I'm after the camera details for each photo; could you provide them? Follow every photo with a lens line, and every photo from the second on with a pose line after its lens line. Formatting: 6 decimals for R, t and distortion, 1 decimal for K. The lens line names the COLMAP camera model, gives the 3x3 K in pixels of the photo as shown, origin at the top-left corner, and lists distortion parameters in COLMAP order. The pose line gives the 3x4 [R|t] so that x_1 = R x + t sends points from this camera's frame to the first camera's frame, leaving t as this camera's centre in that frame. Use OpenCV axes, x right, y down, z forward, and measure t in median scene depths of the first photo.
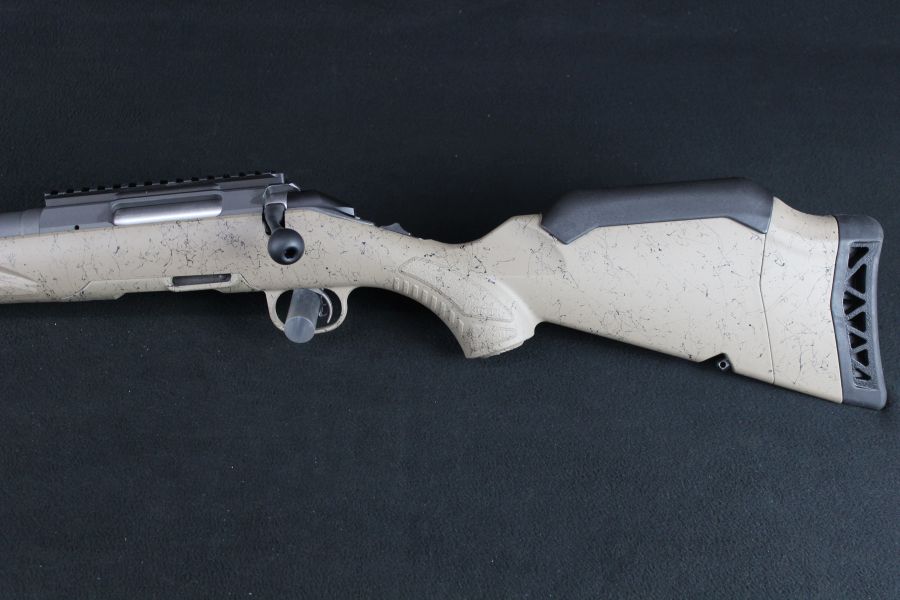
lens RADIAL K [[1060.6, 0, 449.8], [0, 1060.6, 299.7], [0, 0, 1]] dist [-0.071912, 0.000000]
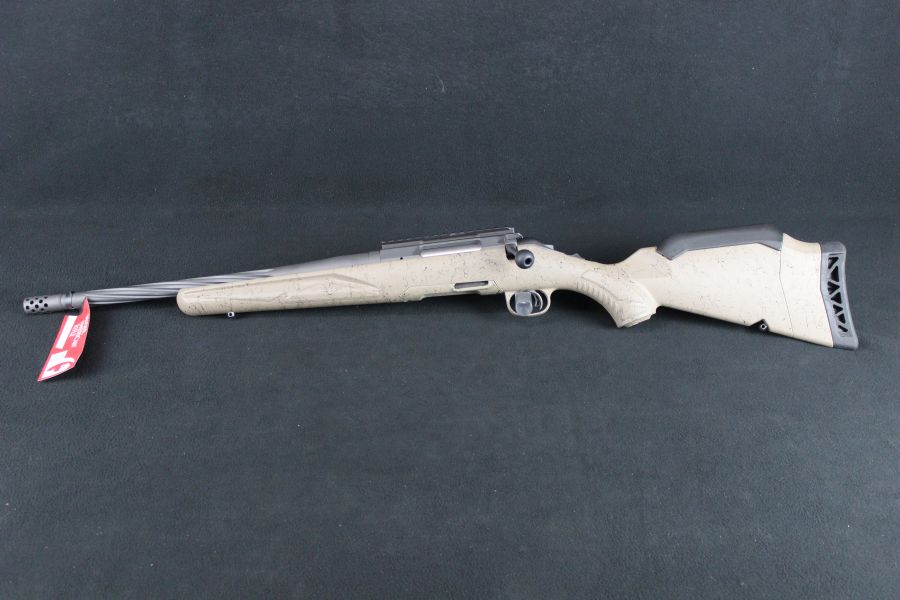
lens RADIAL K [[1060.6, 0, 452.9], [0, 1060.6, 307.4], [0, 0, 1]] dist [-0.071912, 0.000000]
pose [[0.999479, -0.027242, -0.017299, -0.235293], [0.022874, 0.976187, -0.215723, 0.407849], [0.022764, 0.215215, 0.976301, -0.762251]]
